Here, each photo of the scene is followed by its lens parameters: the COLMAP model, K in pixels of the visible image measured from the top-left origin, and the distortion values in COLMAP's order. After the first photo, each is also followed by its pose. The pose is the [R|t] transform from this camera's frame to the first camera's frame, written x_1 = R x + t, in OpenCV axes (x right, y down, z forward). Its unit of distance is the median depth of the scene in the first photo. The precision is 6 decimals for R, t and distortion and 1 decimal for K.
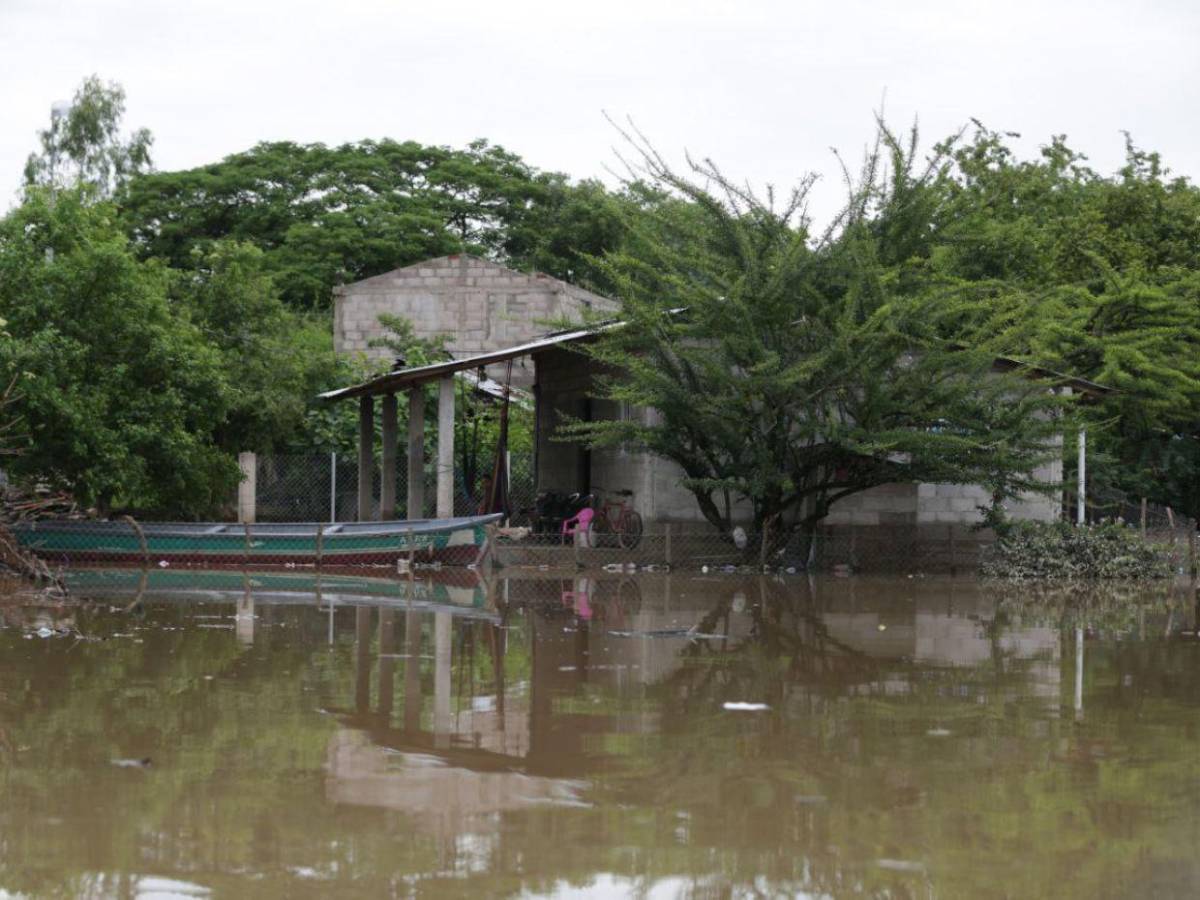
lens RADIAL K [[3373.0, 0, 600.0], [0, 3373.0, 450.0], [0, 0, 1]] dist [-0.137408, -0.413824]
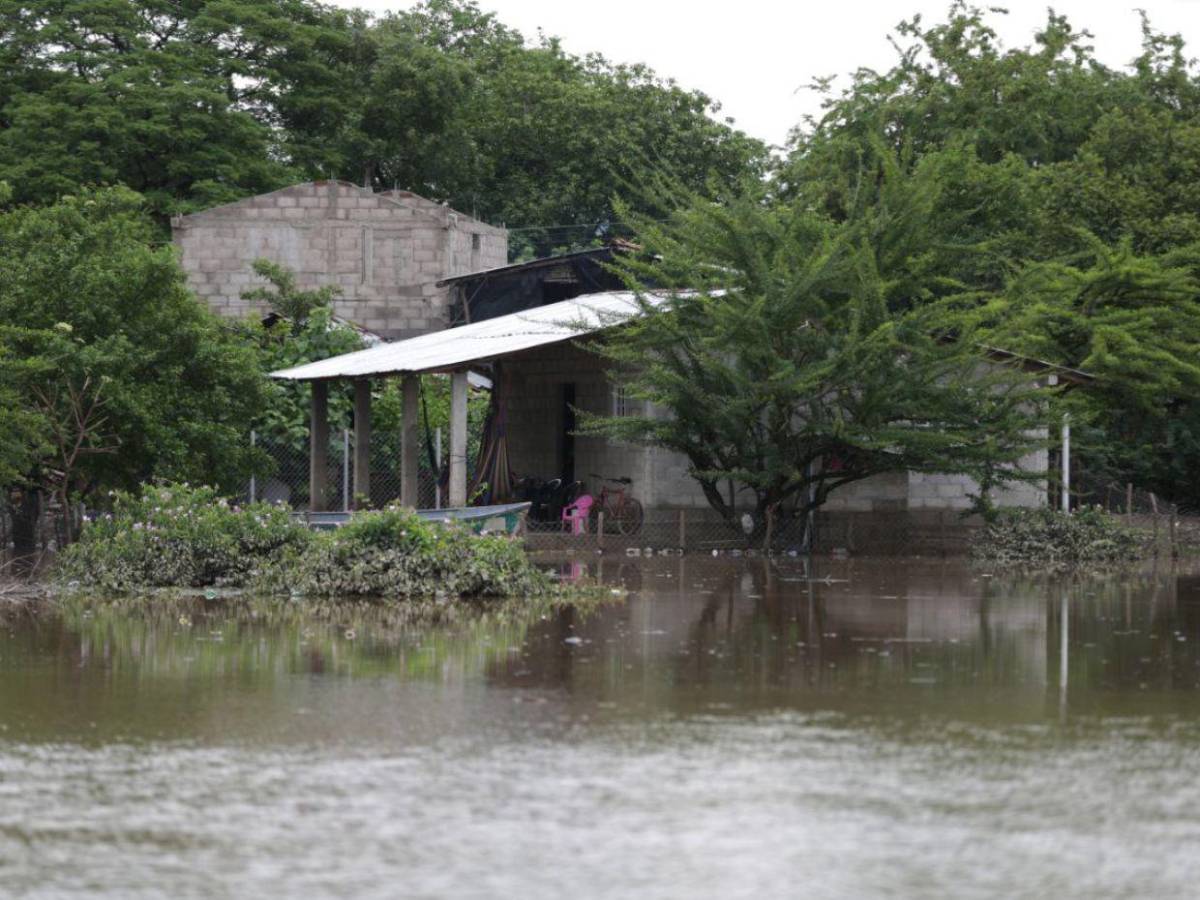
lens RADIAL K [[2447.1, 0, 682.5], [0, 2447.1, 510.3], [0, 0, 1]] dist [0.210512, -0.407738]
pose [[0.999966, -0.003822, -0.007320, 0.034996], [0.003964, 0.999801, 0.019532, 0.008088], [0.007244, -0.019560, 0.999782, 0.277649]]
